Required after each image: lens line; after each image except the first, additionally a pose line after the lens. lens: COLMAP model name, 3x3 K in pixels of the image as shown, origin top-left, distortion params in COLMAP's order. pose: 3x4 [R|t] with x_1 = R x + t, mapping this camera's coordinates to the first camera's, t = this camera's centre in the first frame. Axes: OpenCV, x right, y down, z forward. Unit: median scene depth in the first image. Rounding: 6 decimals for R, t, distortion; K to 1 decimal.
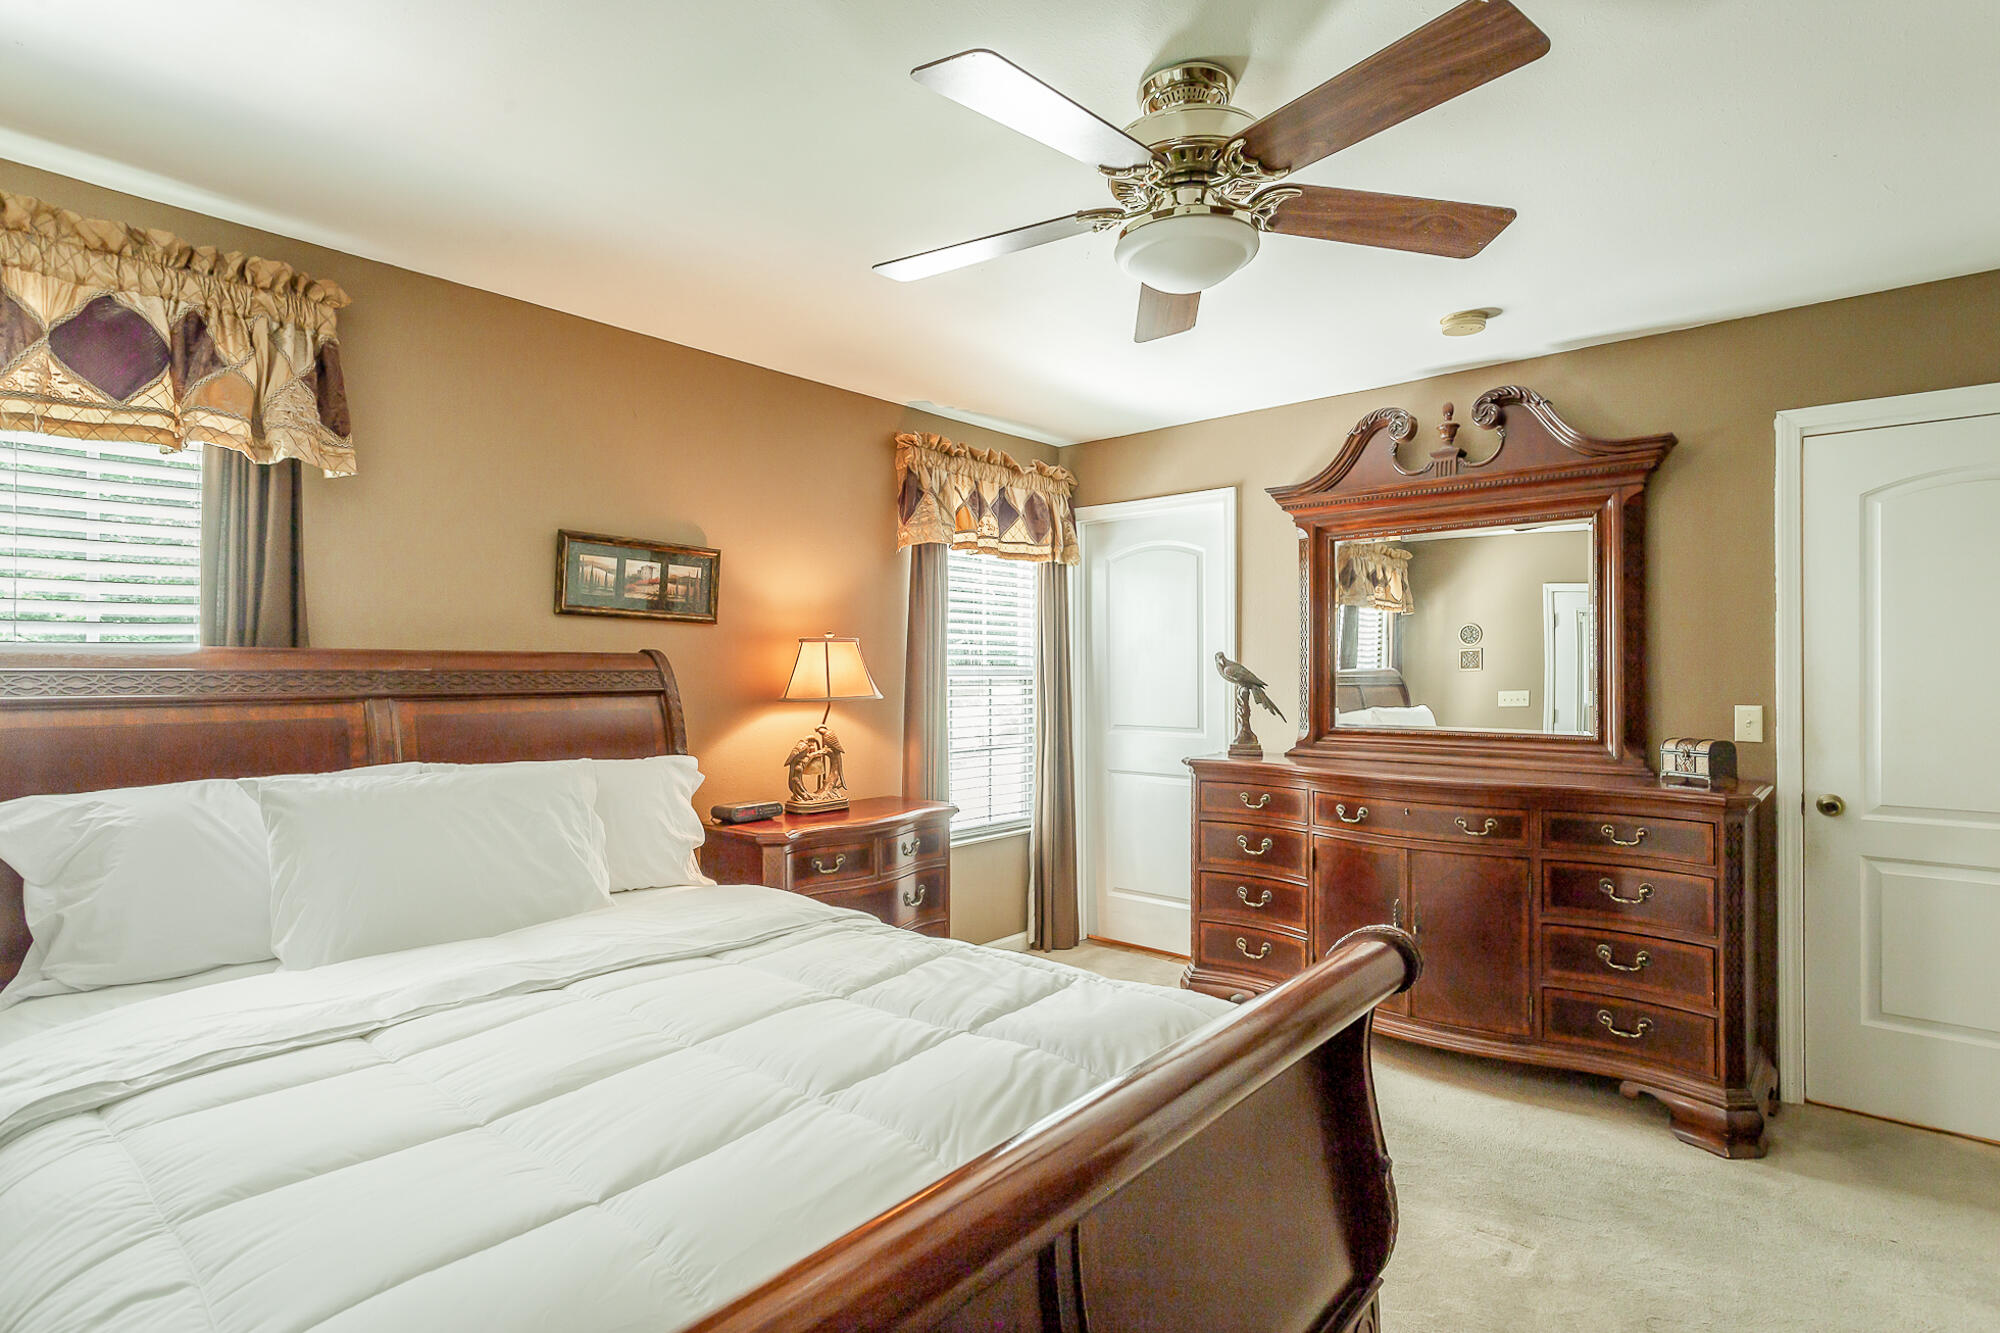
lens RADIAL K [[964.2, 0, 992.3], [0, 964.2, 656.5], [0, 0, 1]] dist [0.001108, 0.000568]
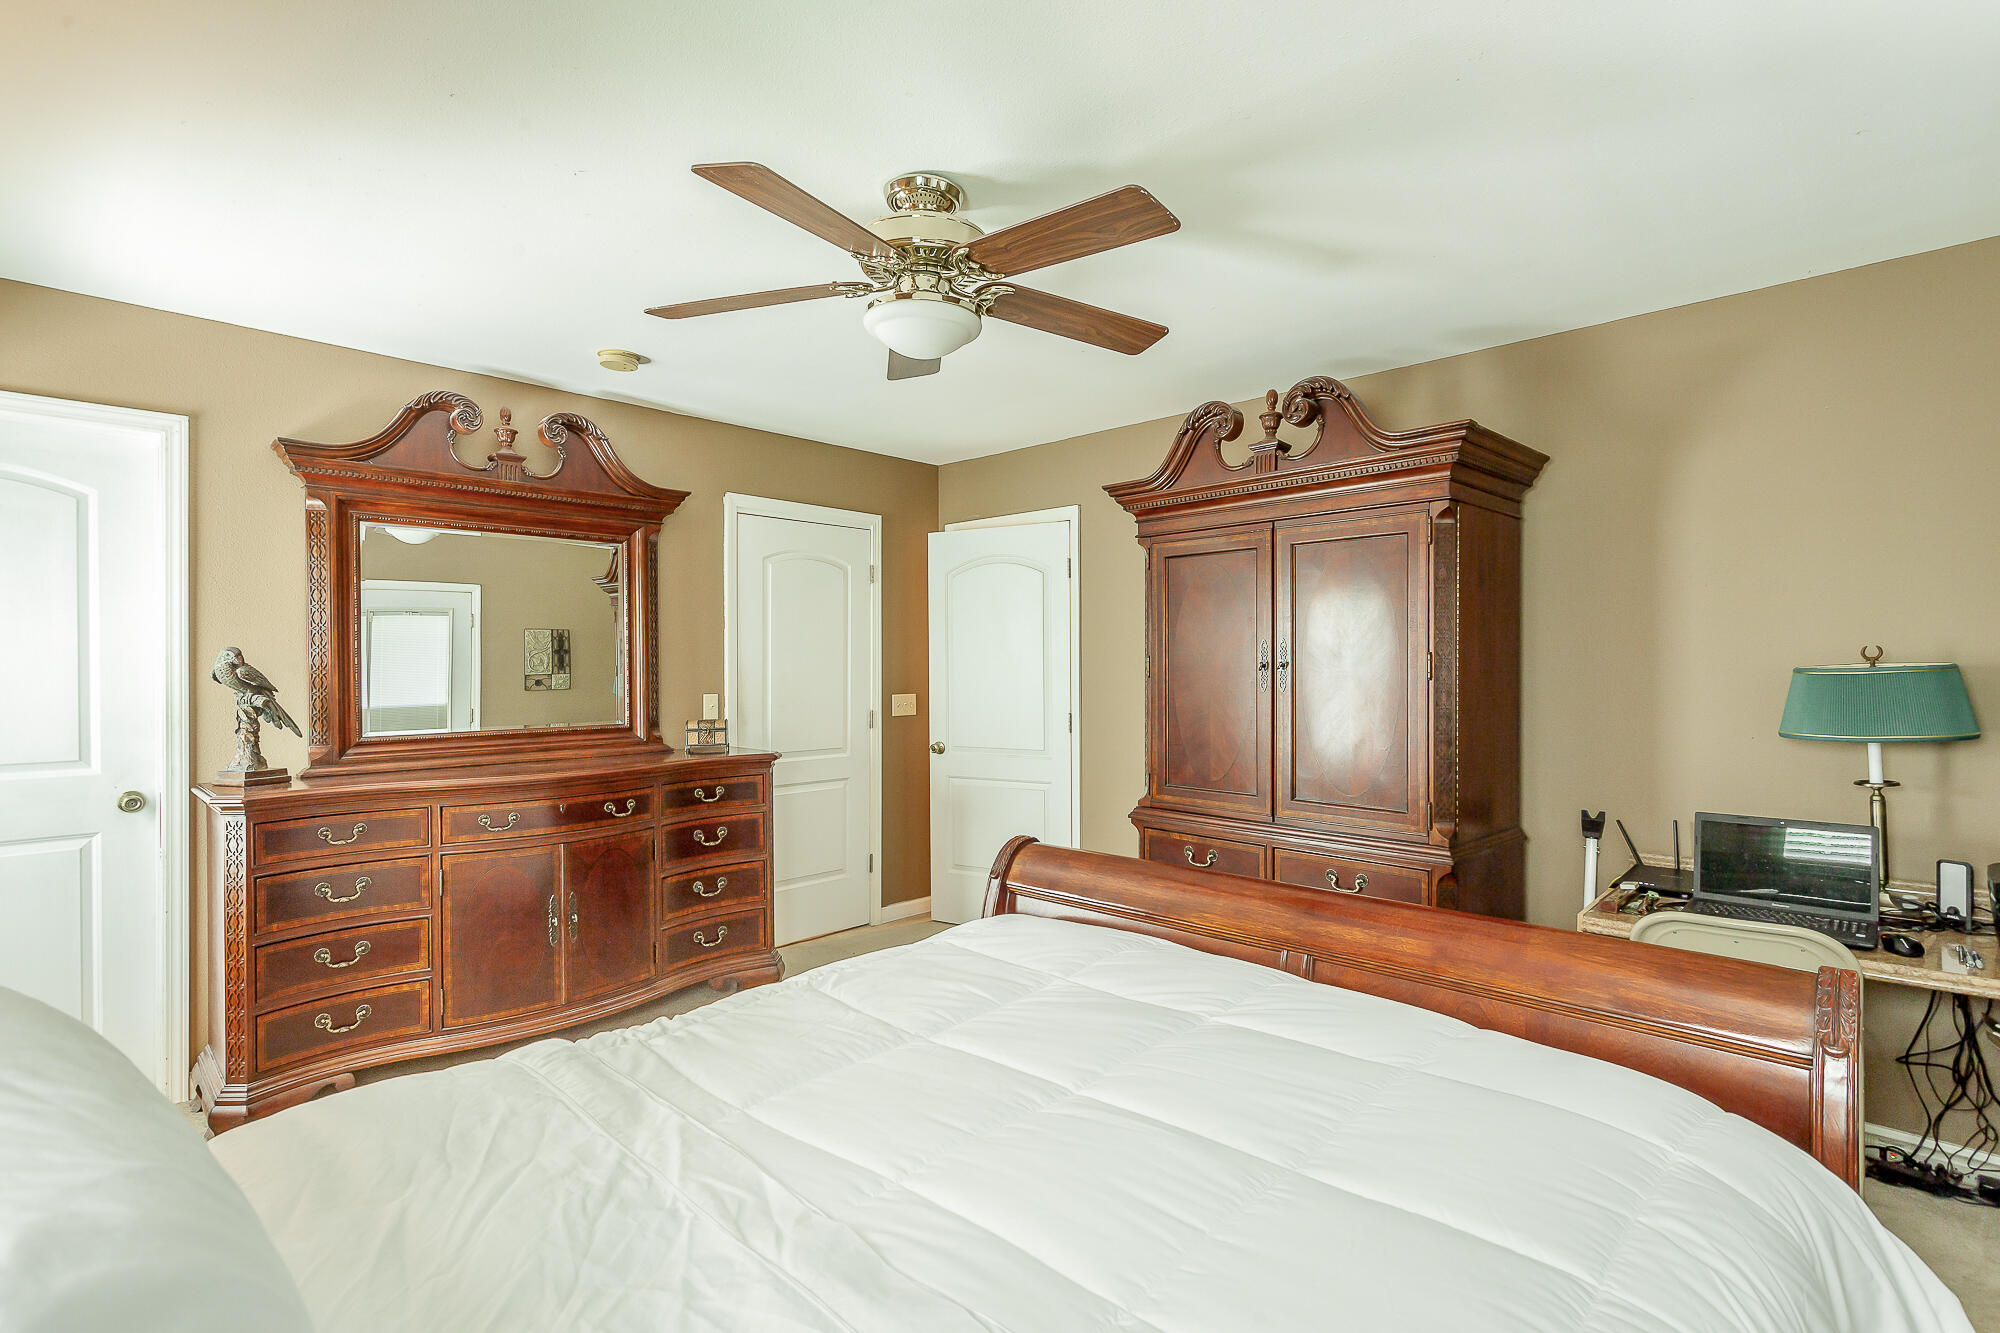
lens RADIAL K [[964.2, 0, 990.7], [0, 964.2, 659.9], [0, 0, 1]] dist [0.001108, 0.000568]
pose [[0.049966, 0.005129, 0.998738, -0.534888], [-0.011276, 0.999926, -0.004571, 0.001878], [-0.998687, -0.011034, 0.050020, 0.454248]]
